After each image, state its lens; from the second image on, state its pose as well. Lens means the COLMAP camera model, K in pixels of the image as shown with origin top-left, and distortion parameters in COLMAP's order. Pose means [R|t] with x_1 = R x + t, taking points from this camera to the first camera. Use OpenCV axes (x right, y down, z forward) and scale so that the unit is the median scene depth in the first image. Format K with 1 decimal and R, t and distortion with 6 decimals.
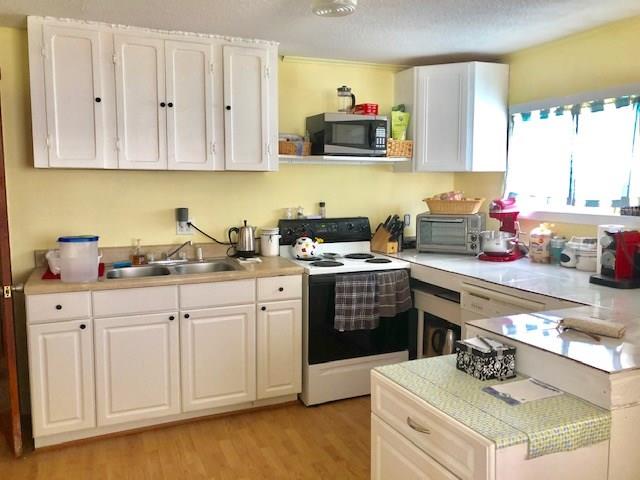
lens RADIAL K [[529.9, 0, 336.4], [0, 529.9, 244.9], [0, 0, 1]] dist [0.051397, -0.063168]
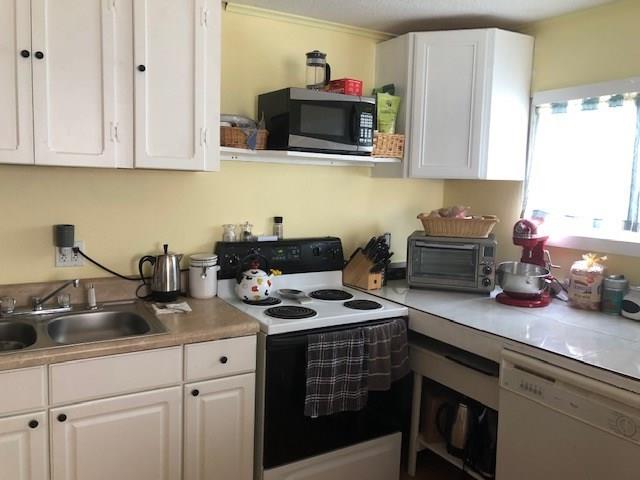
lens RADIAL K [[529.9, 0, 321.3], [0, 529.9, 241.7], [0, 0, 1]] dist [0.051397, -0.063168]
pose [[0.992269, 0.013173, 0.123406, -0.063517], [-0.012708, 0.999909, -0.004550, -0.050654], [-0.123455, 0.002947, 0.992346, 0.328723]]
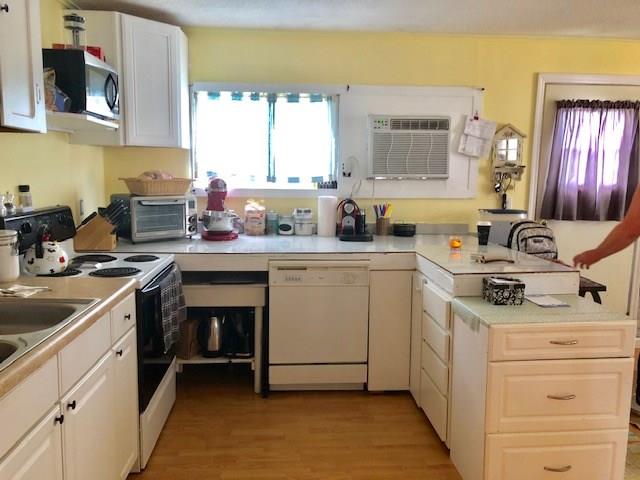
lens RADIAL K [[529.9, 0, 317.8], [0, 529.9, 244.1], [0, 0, 1]] dist [0.051397, -0.063168]
pose [[0.353306, -0.125982, 0.926986, -0.586077], [0.098038, 0.990421, 0.097237, -0.042887], [-0.930357, 0.056525, 0.362273, 0.495858]]
